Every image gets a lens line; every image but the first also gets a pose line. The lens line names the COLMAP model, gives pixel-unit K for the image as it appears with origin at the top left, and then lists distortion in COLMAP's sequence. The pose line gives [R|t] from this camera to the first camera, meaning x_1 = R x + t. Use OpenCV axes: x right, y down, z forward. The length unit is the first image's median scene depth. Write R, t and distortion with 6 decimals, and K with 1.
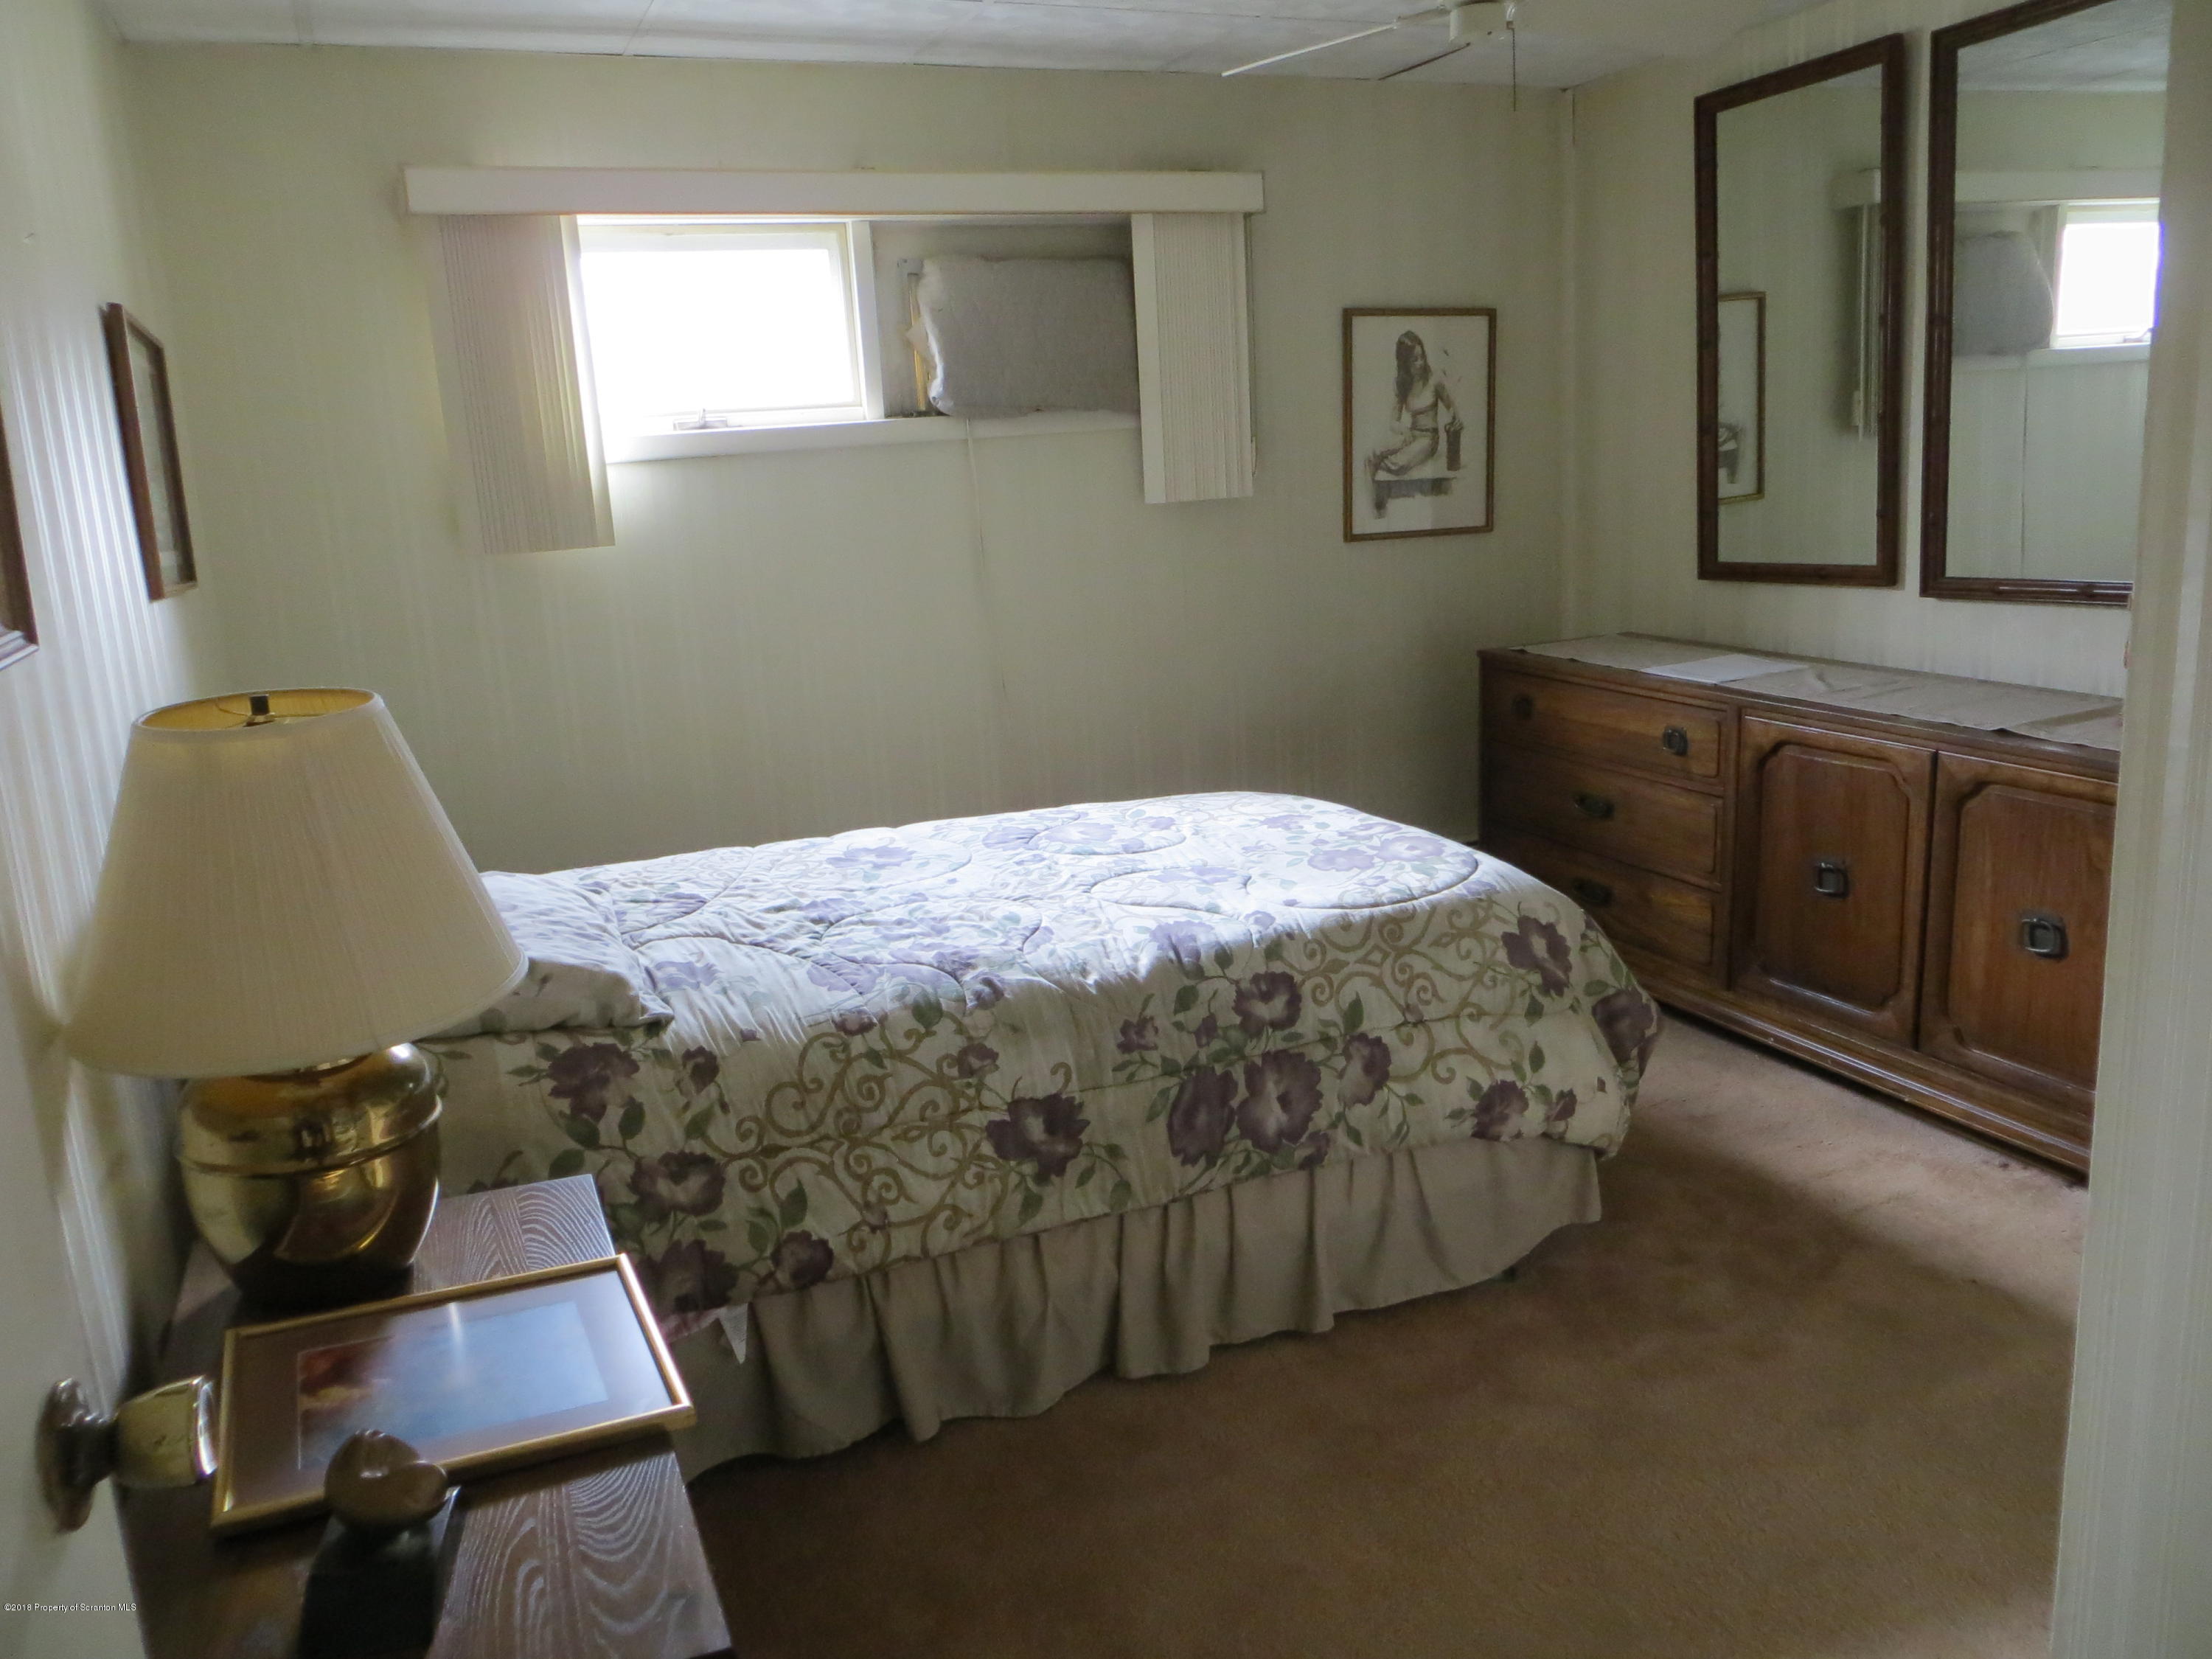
lens RADIAL K [[1711.6, 0, 1107.0], [0, 1711.6, 825.4], [0, 0, 1]] dist [-0.027315, -0.003733]
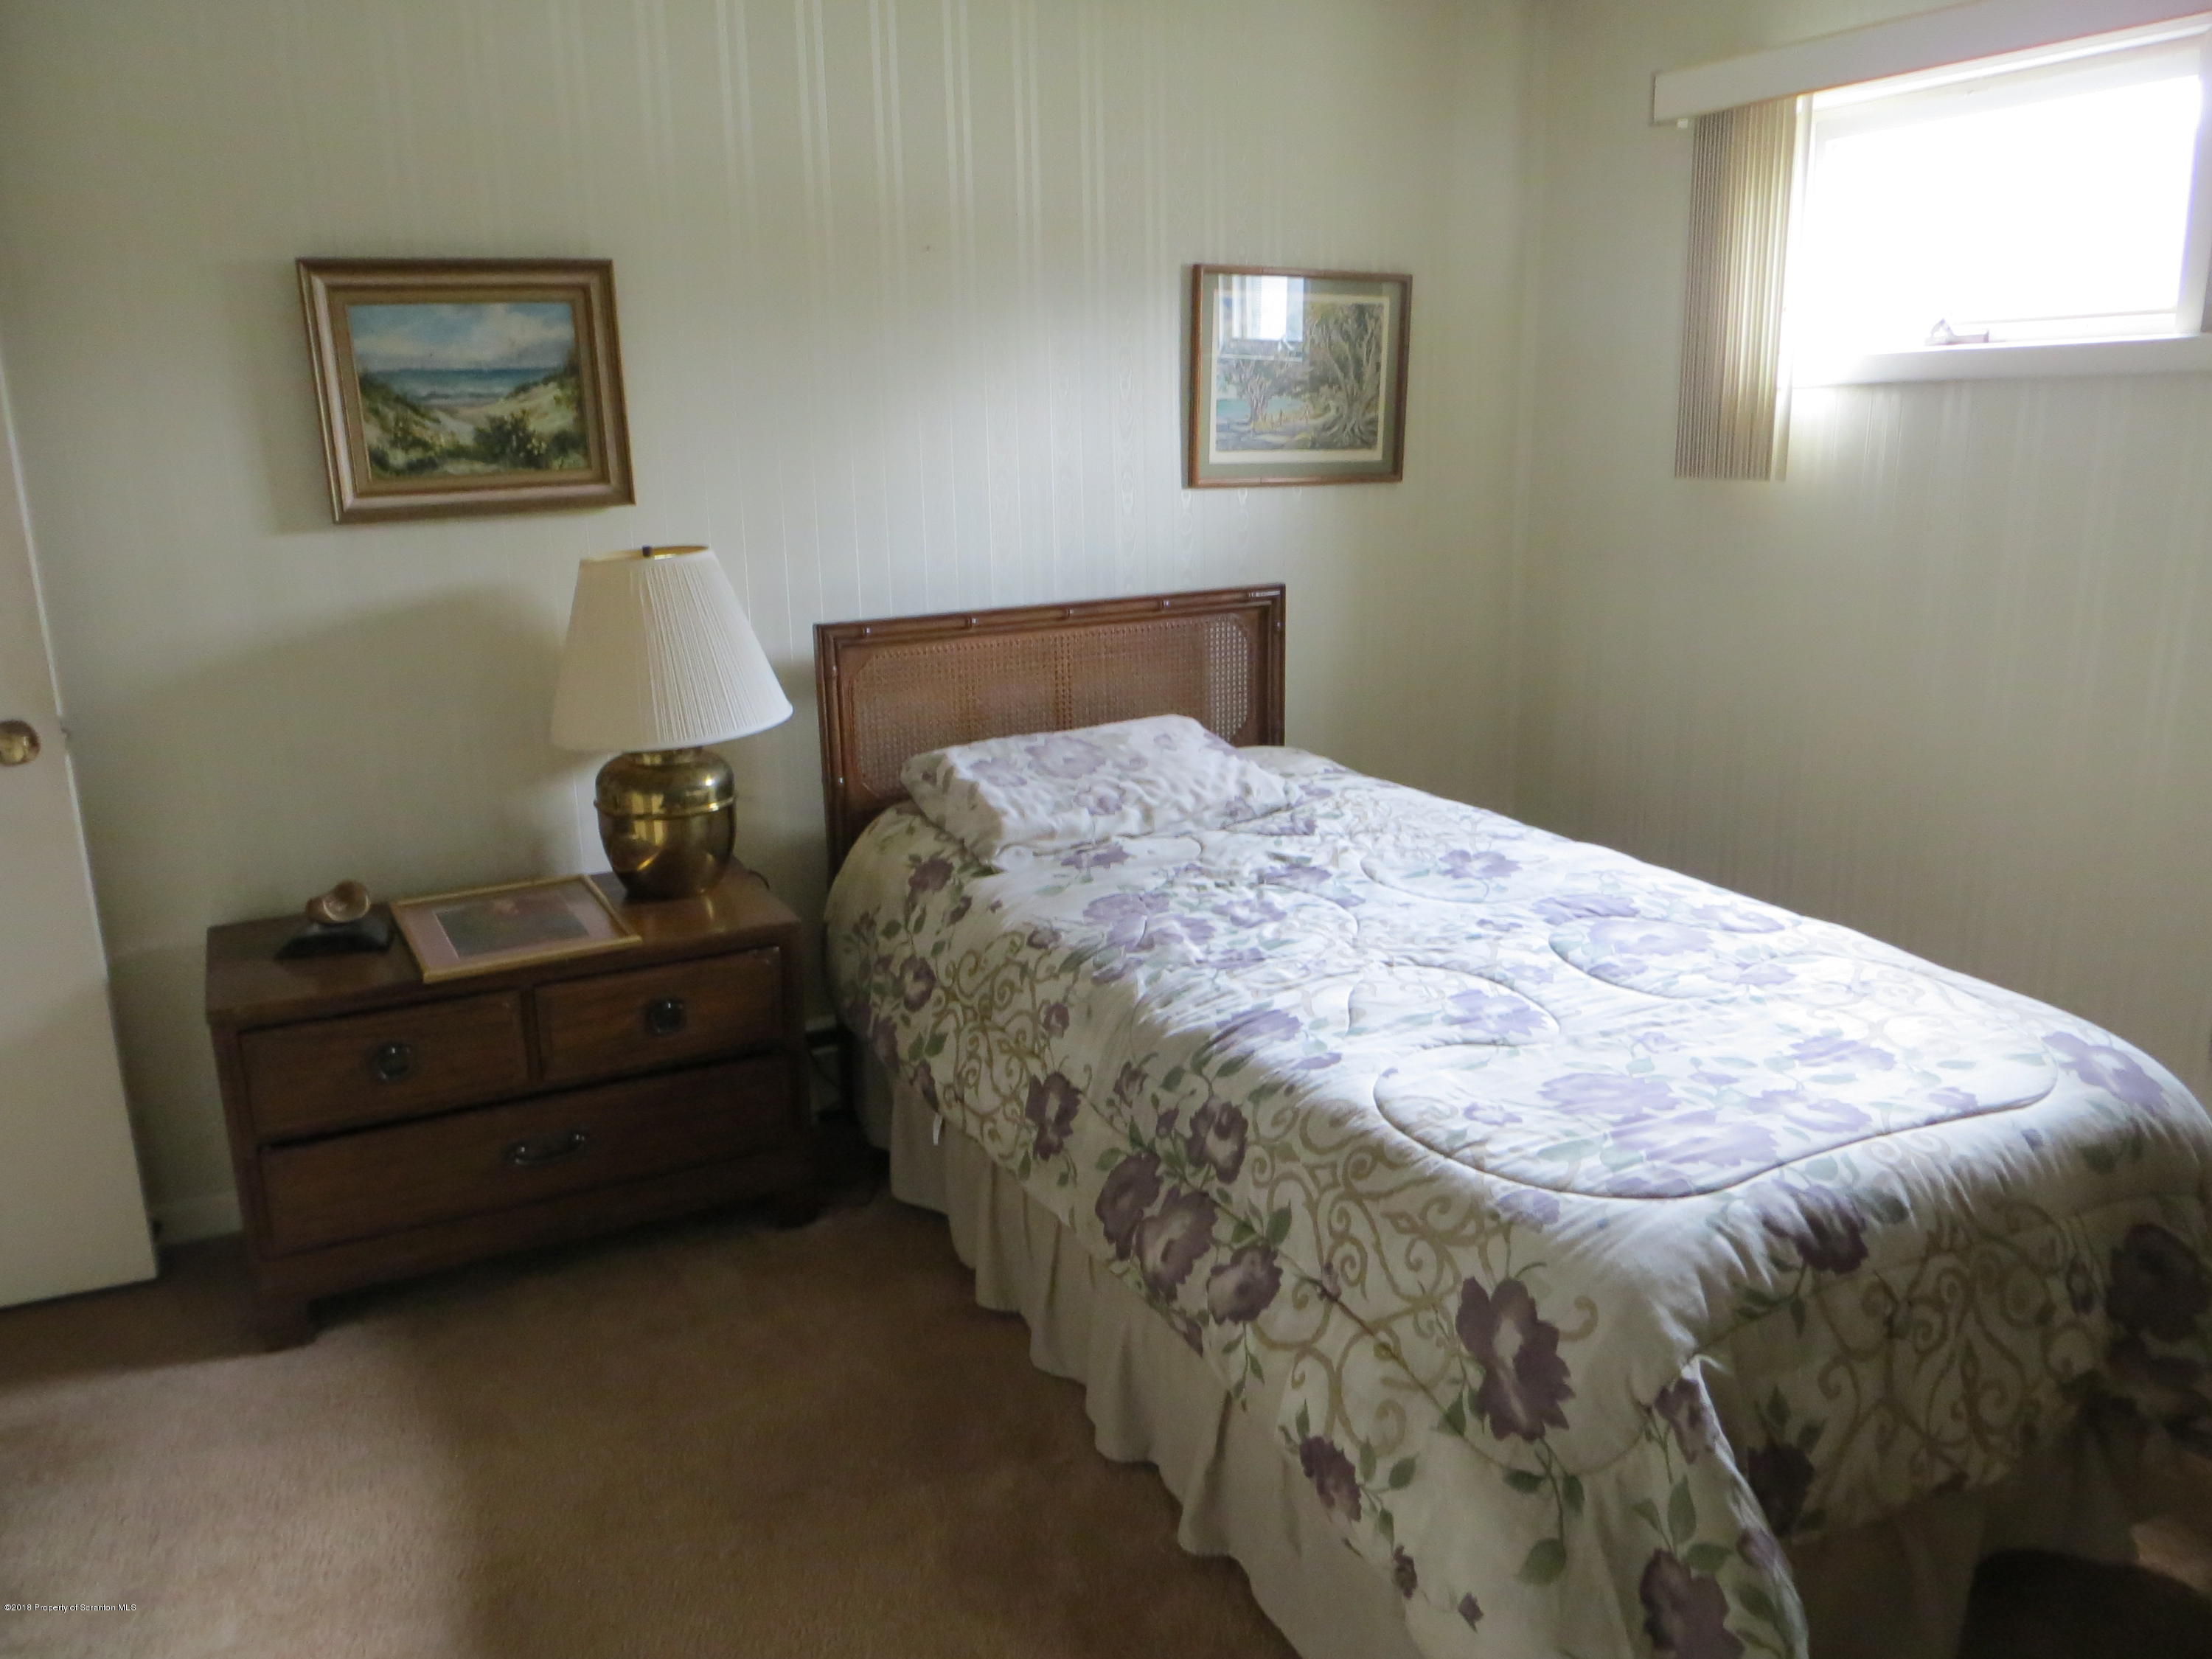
lens RADIAL K [[1711.6, 0, 1106.7], [0, 1711.6, 831.9], [0, 0, 1]] dist [-0.027315, -0.003733]
pose [[0.030104, 0.297061, -0.954384, 0.787930], [-0.186369, 0.939741, 0.286624, -0.242959], [0.982019, 0.169239, 0.083653, 0.831764]]
